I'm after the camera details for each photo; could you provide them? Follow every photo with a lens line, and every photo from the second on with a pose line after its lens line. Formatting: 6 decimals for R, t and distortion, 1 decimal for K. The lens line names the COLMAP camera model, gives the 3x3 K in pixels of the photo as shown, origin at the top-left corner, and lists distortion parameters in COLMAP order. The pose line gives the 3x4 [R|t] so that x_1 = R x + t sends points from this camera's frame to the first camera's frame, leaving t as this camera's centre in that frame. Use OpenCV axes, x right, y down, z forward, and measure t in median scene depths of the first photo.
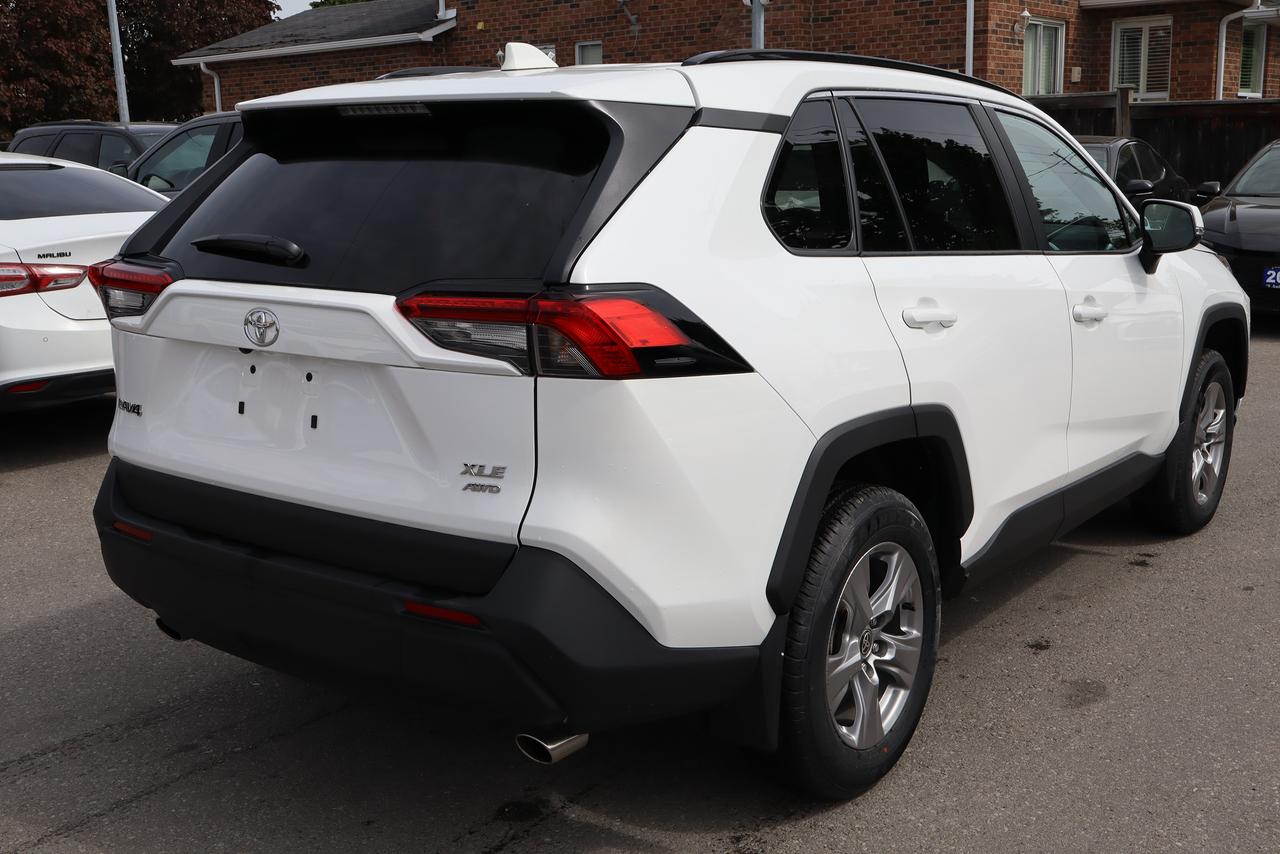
lens RADIAL K [[1461.4, 0, 640.0], [0, 1461.4, 427.0], [0, 0, 1]] dist [0.009153, 0.020401]
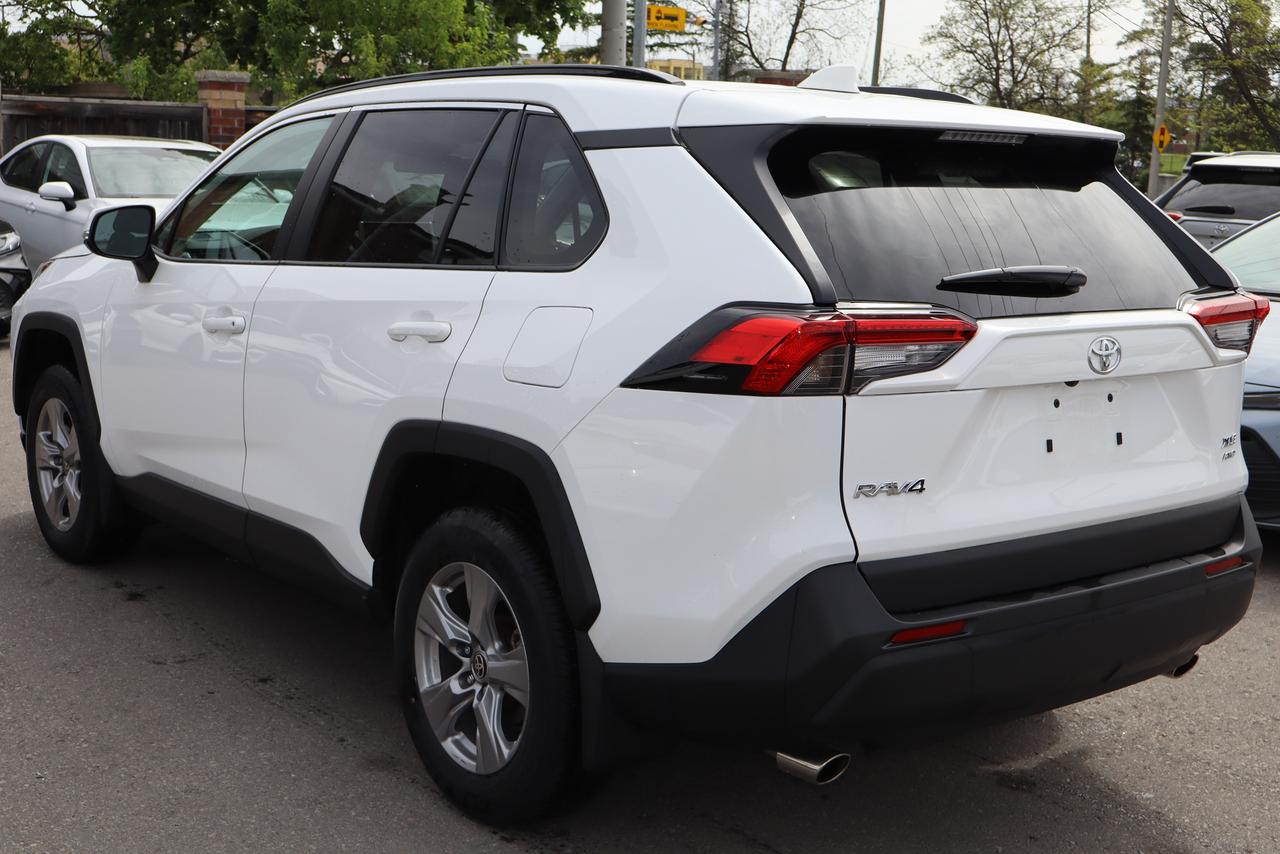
lens RADIAL K [[1658.5, 0, 733.2], [0, 1658.5, 423.0], [0, 0, 1]] dist [-0.008335, -0.039671]
pose [[0.203711, -0.141572, 0.968741, -1.517506], [0.147819, 0.982594, 0.112512, -0.201056], [-0.967807, 0.120279, 0.221092, 1.063487]]
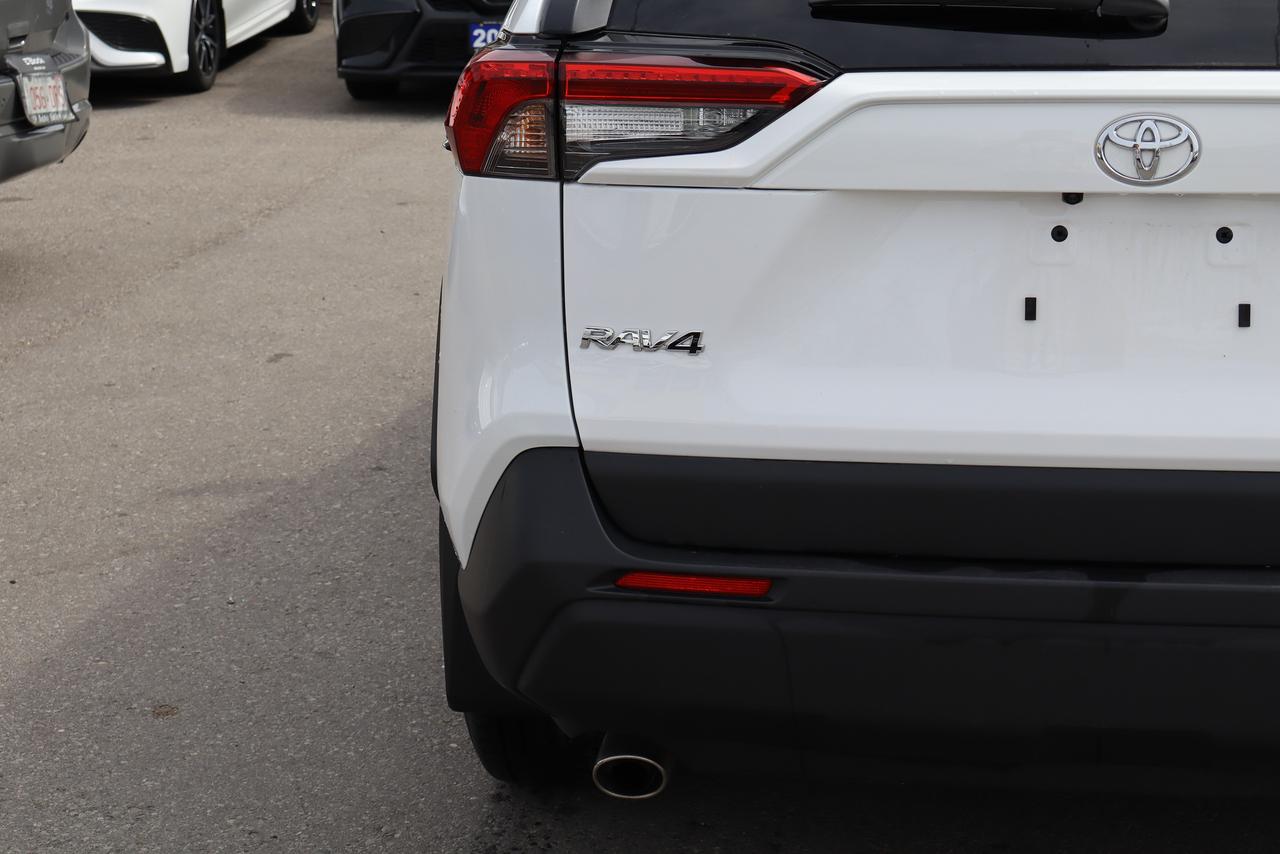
lens RADIAL K [[2558.1, 0, 640.0], [0, 2558.1, 427.0], [0, 0, 1]] dist [0.037238, 0.277967]
pose [[0.864045, -0.119656, 0.488988, -0.947006], [0.099271, 0.992767, 0.067518, -0.052680], [-0.493530, -0.009796, 0.869674, 0.291235]]
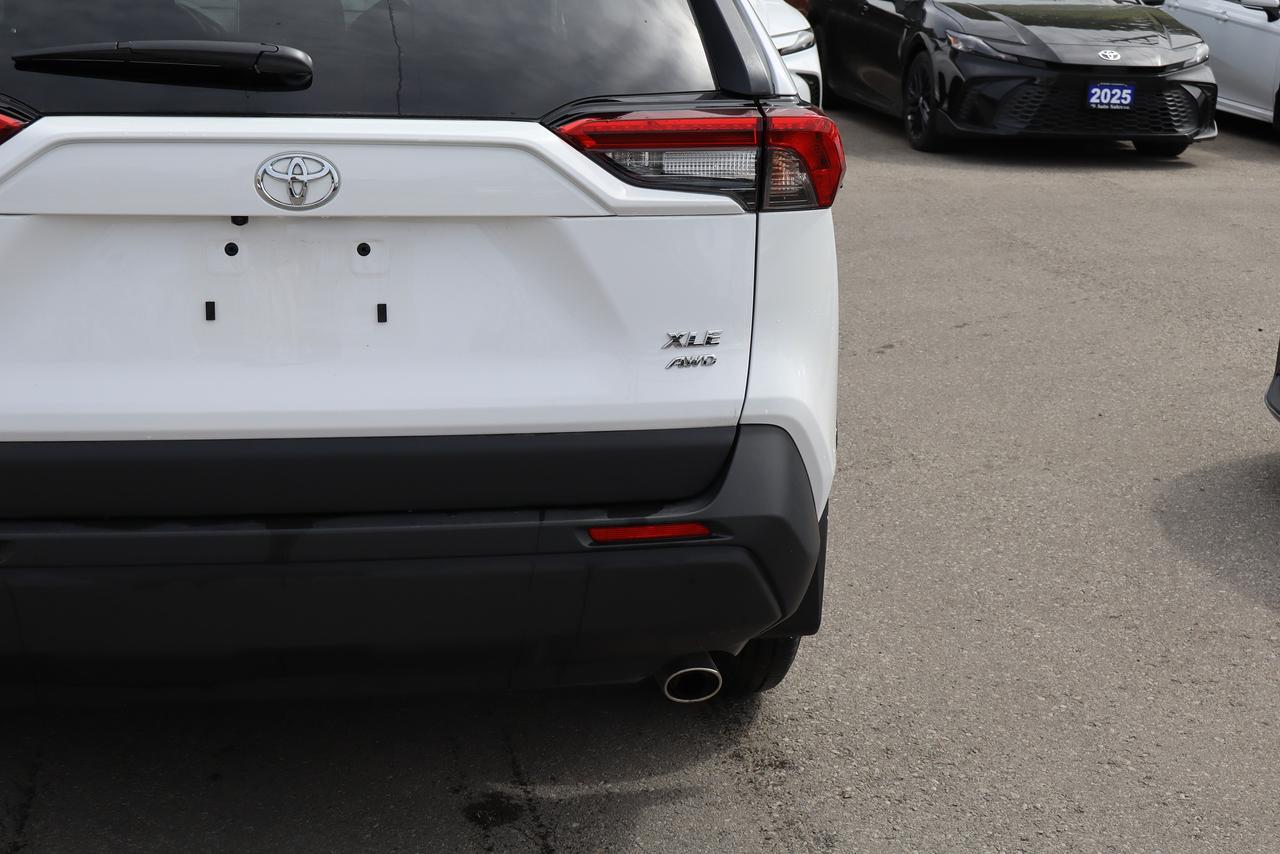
lens RADIAL K [[2065.1, 0, 640.0], [0, 2065.1, 427.0], [0, 0, 1]] dist [0.041493, 0.020417]
pose [[0.668945, -0.155278, 0.726912, -0.911071], [0.109456, 0.987854, 0.110291, -0.047547], [-0.735209, 0.005786, 0.677816, 0.262744]]
